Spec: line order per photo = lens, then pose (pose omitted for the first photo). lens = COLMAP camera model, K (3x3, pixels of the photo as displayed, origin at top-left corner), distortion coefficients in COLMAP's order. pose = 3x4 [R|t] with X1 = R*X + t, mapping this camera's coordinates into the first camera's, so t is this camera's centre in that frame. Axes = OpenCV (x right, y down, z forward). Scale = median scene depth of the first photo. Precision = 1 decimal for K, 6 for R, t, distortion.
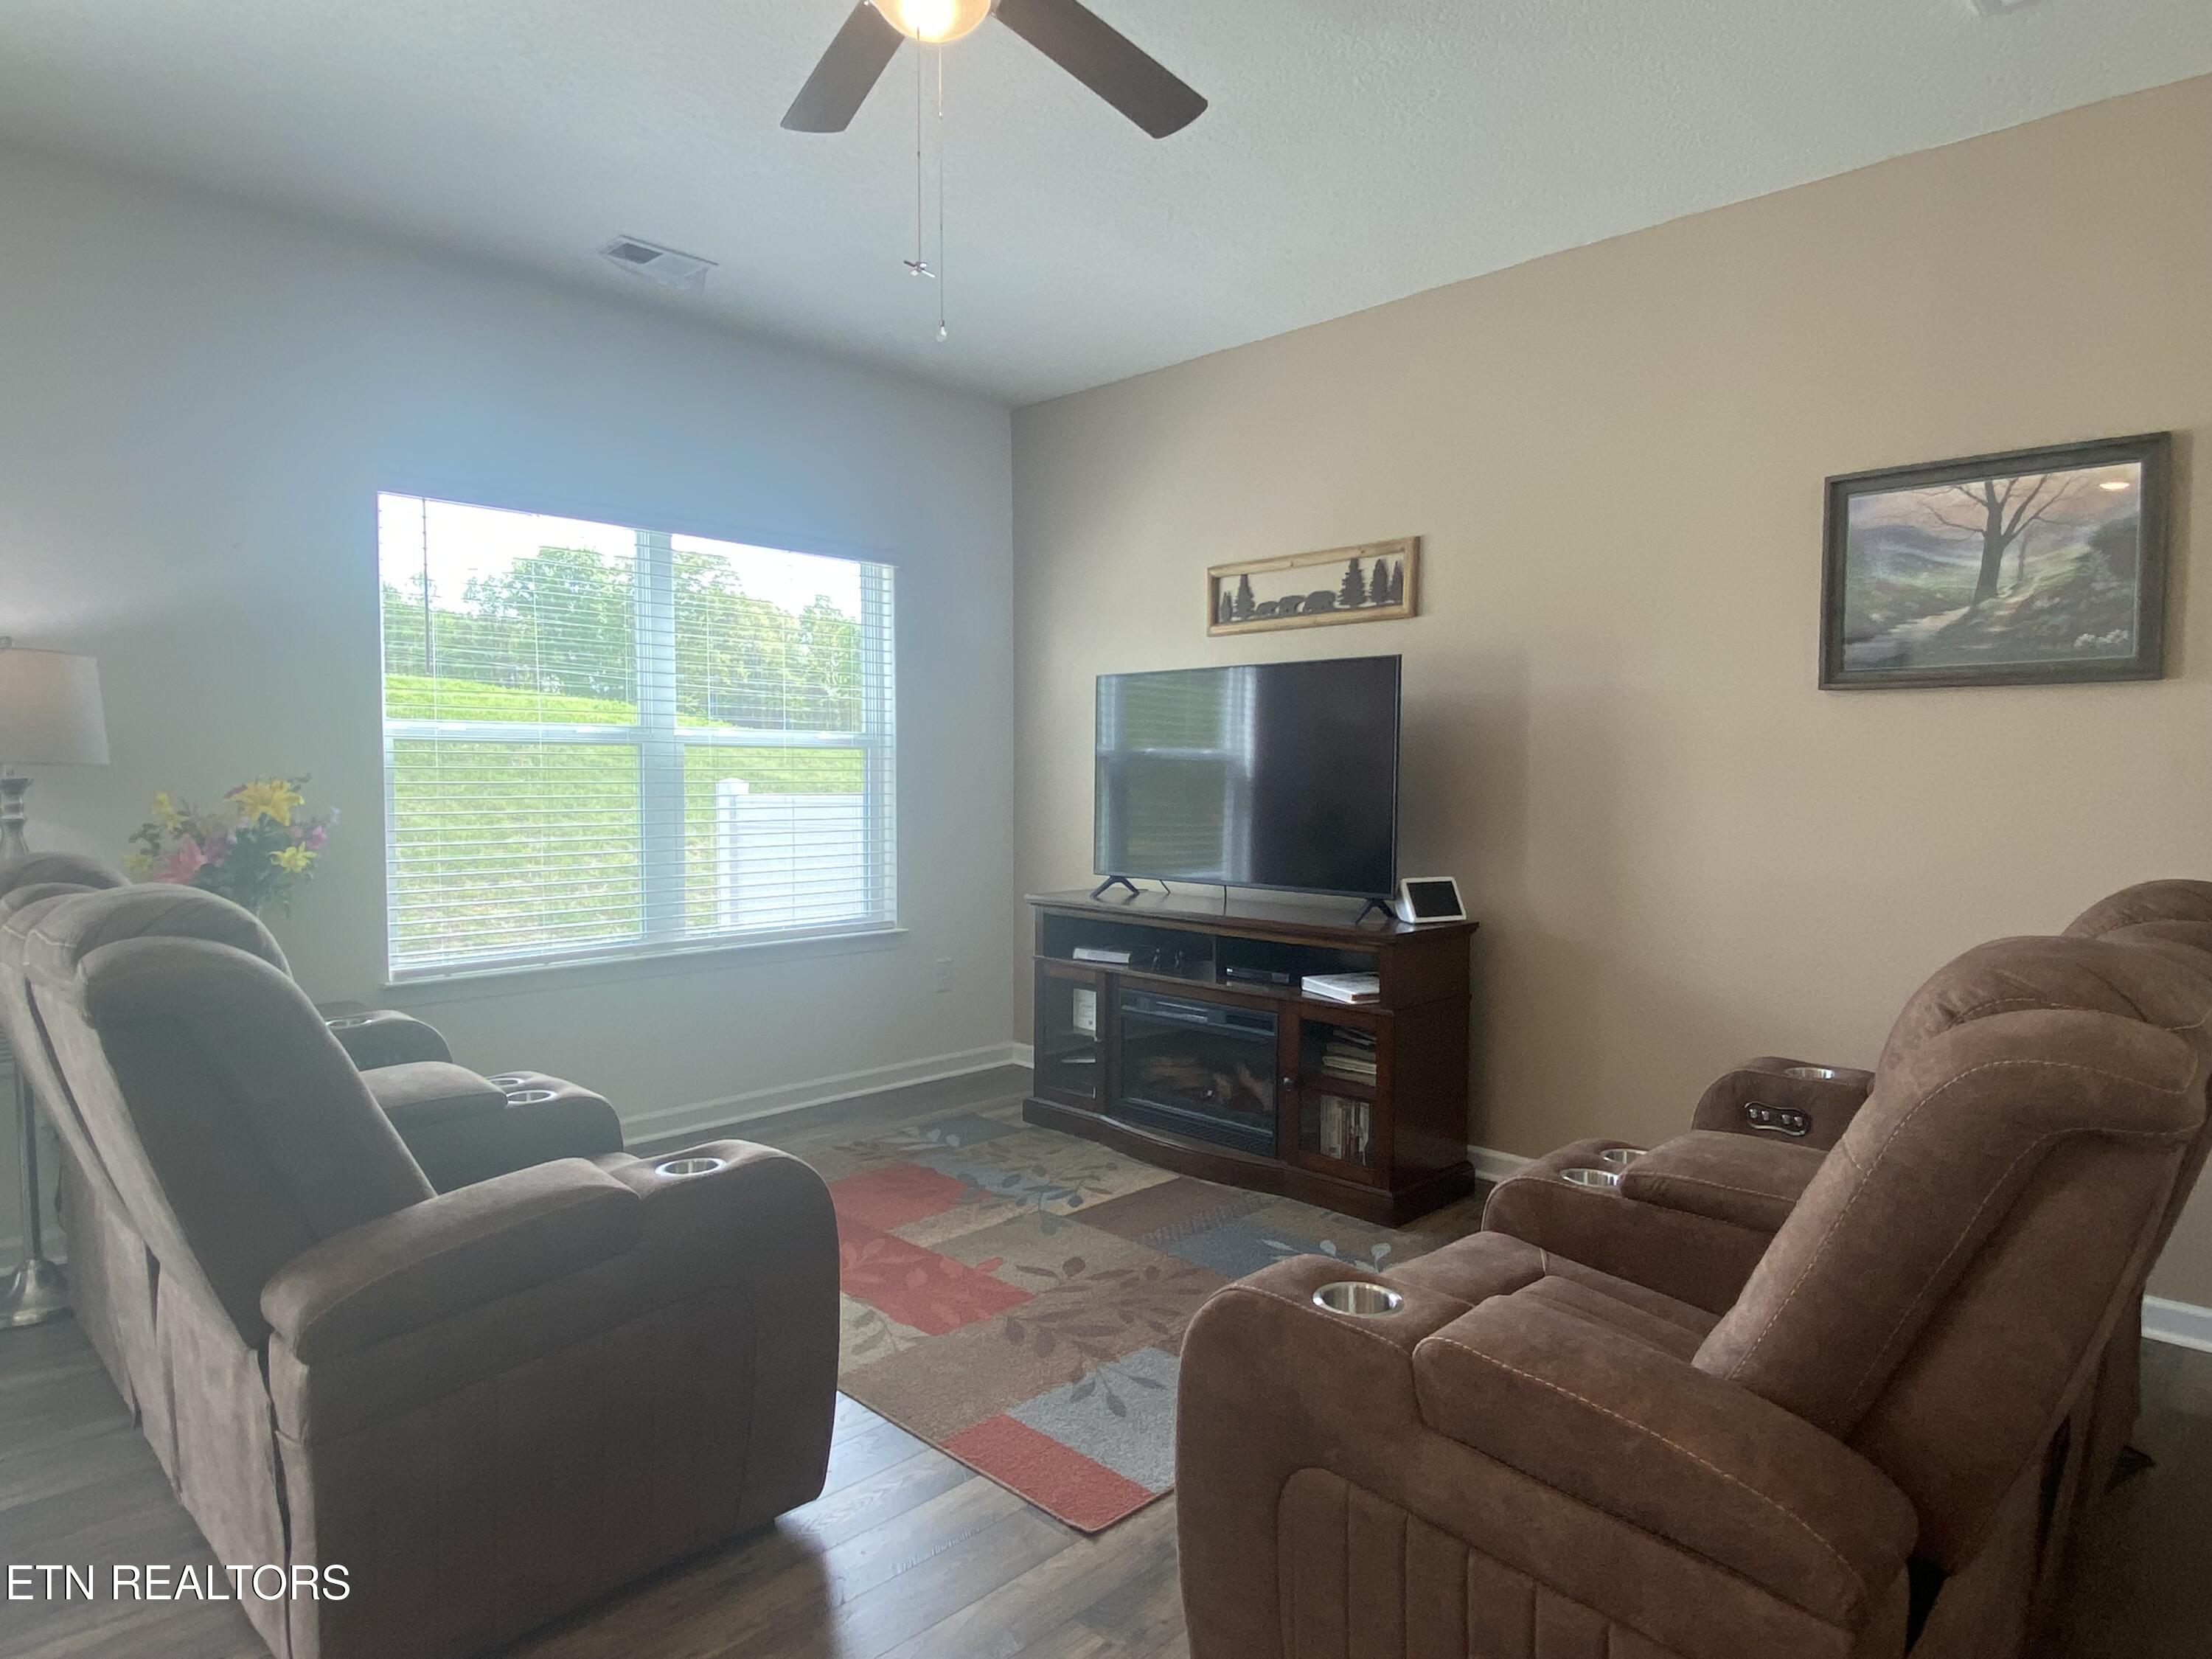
lens RADIAL K [[1296.9, 0, 1106.0], [0, 1296.9, 829.5], [0, 0, 1]] dist [0.101893, -0.116158]
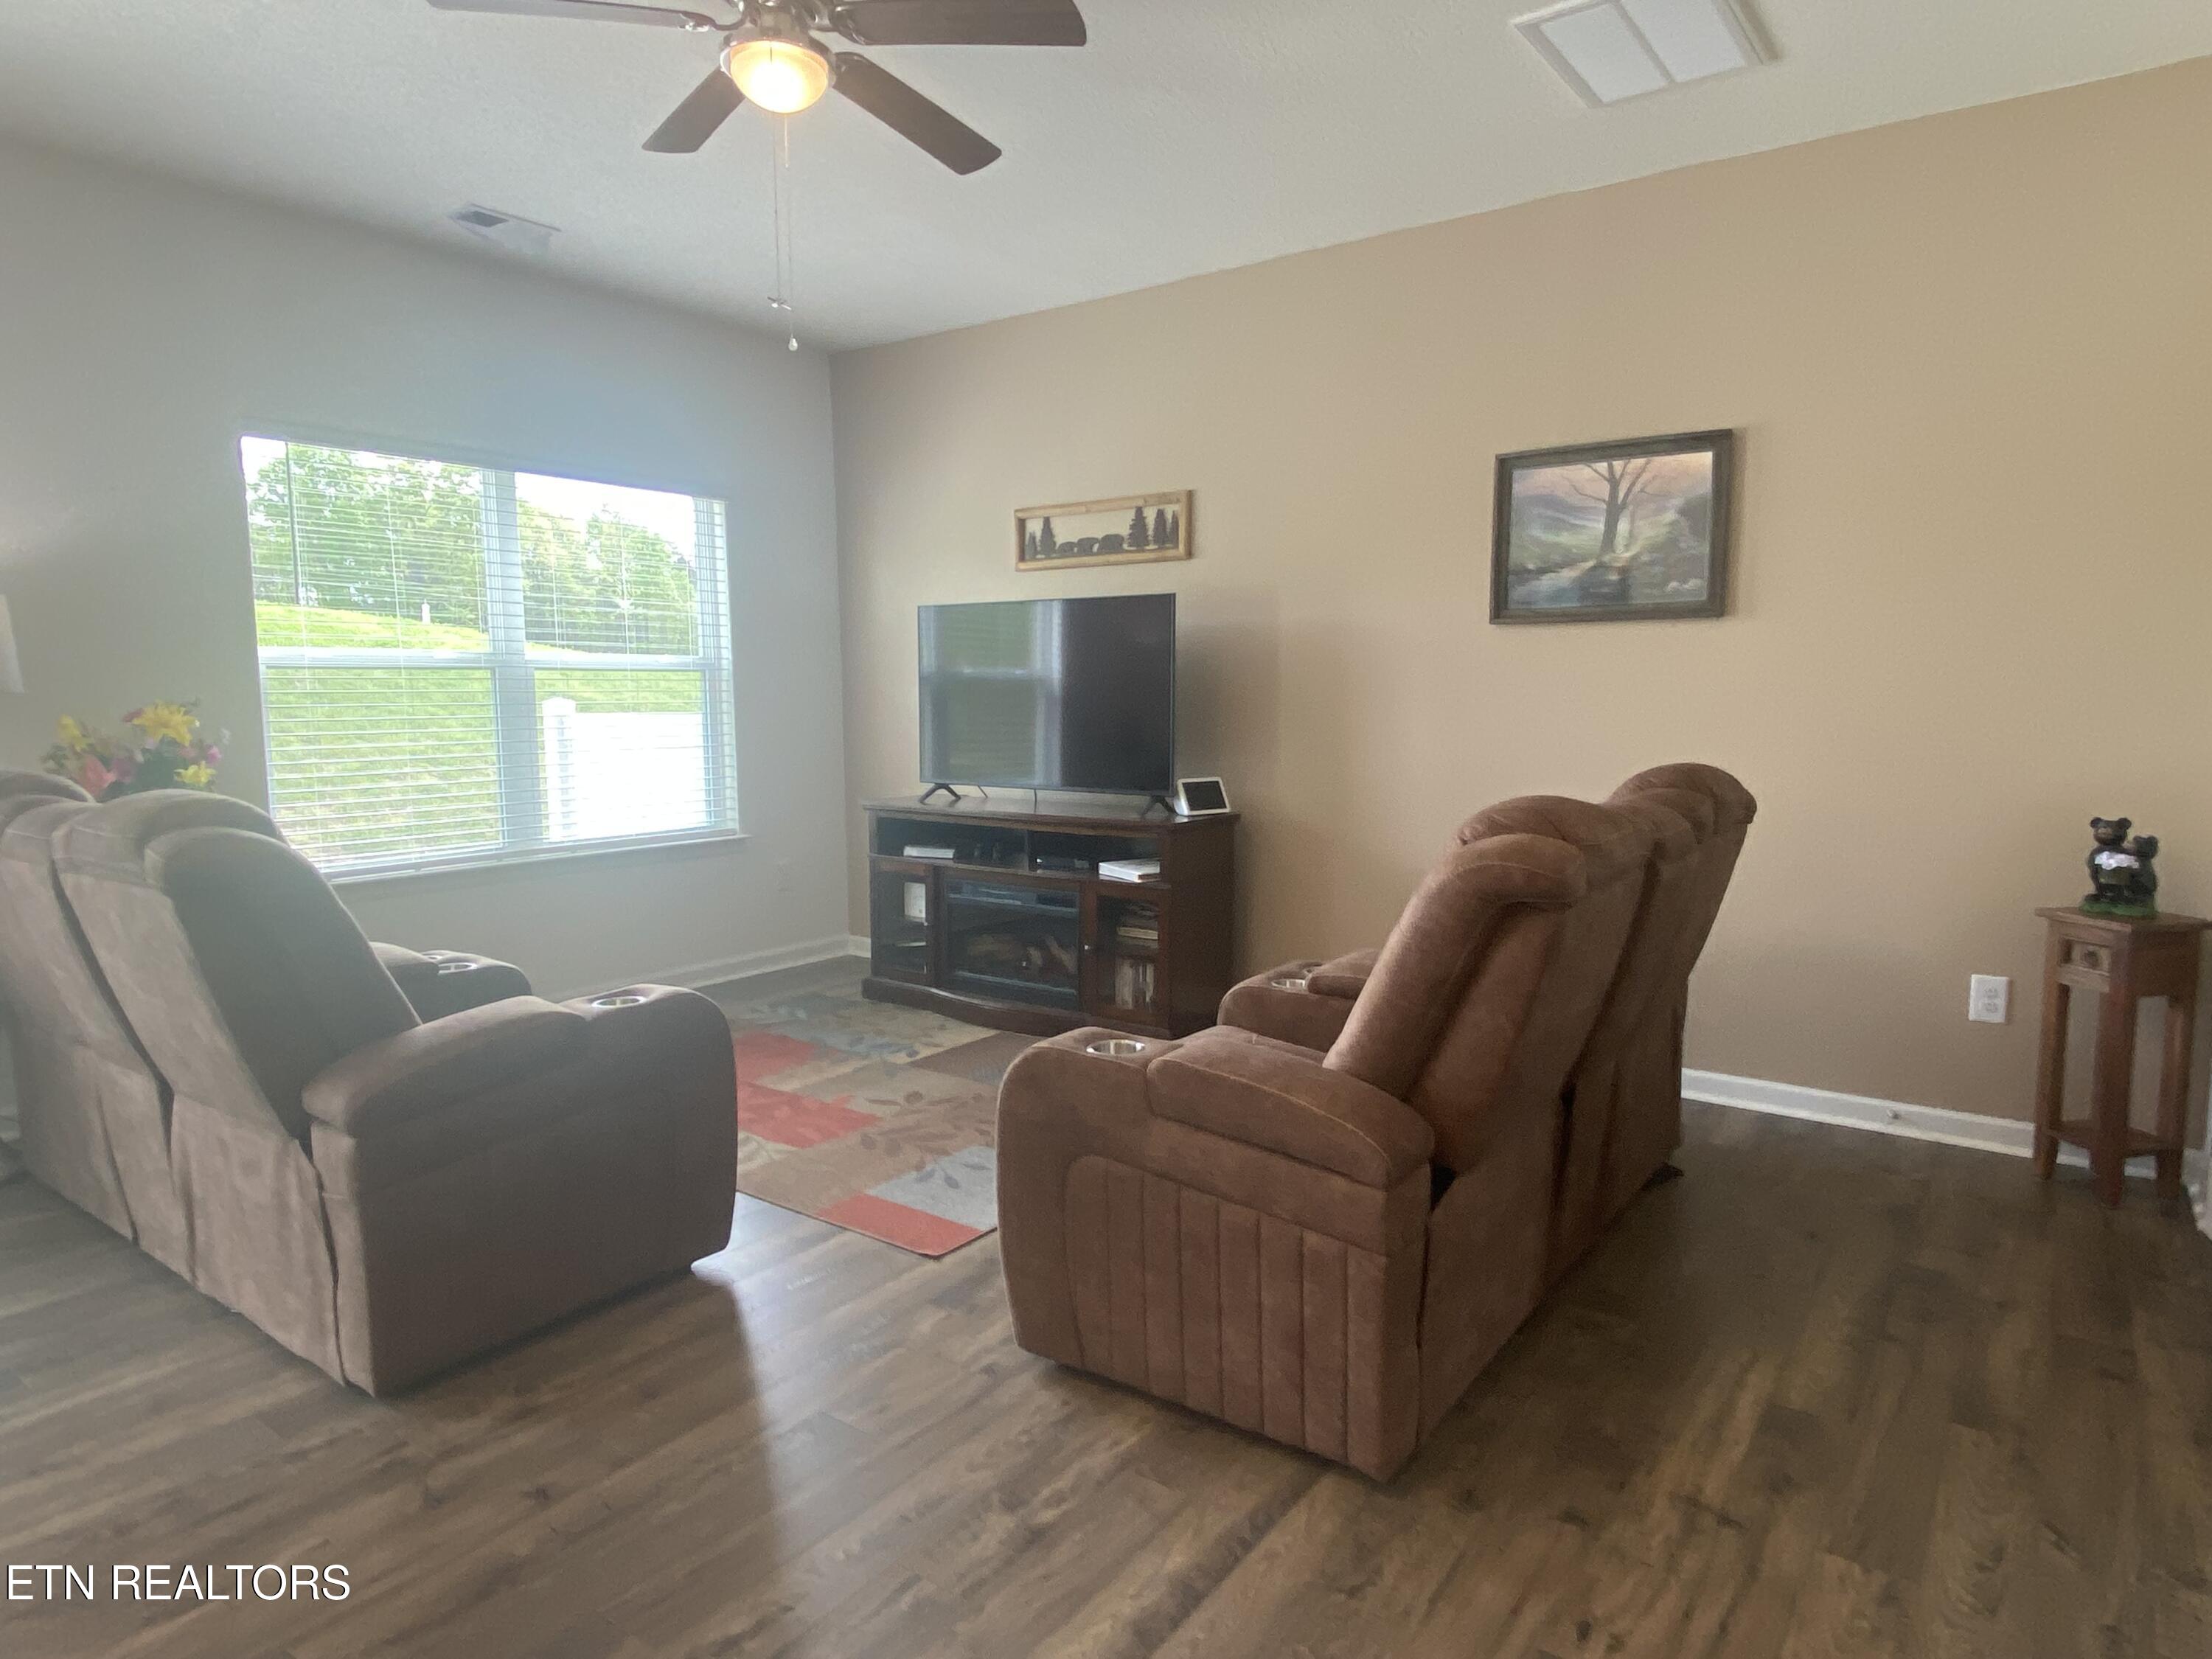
lens RADIAL K [[1296.9, 0, 1106.0], [0, 1296.9, 829.5], [0, 0, 1]] dist [0.101893, -0.116158]
pose [[0.990093, -0.022627, 0.138576, -0.008511], [0.013723, 0.997799, 0.064878, 0.004992], [-0.139739, -0.062334, 0.988224, -0.191007]]
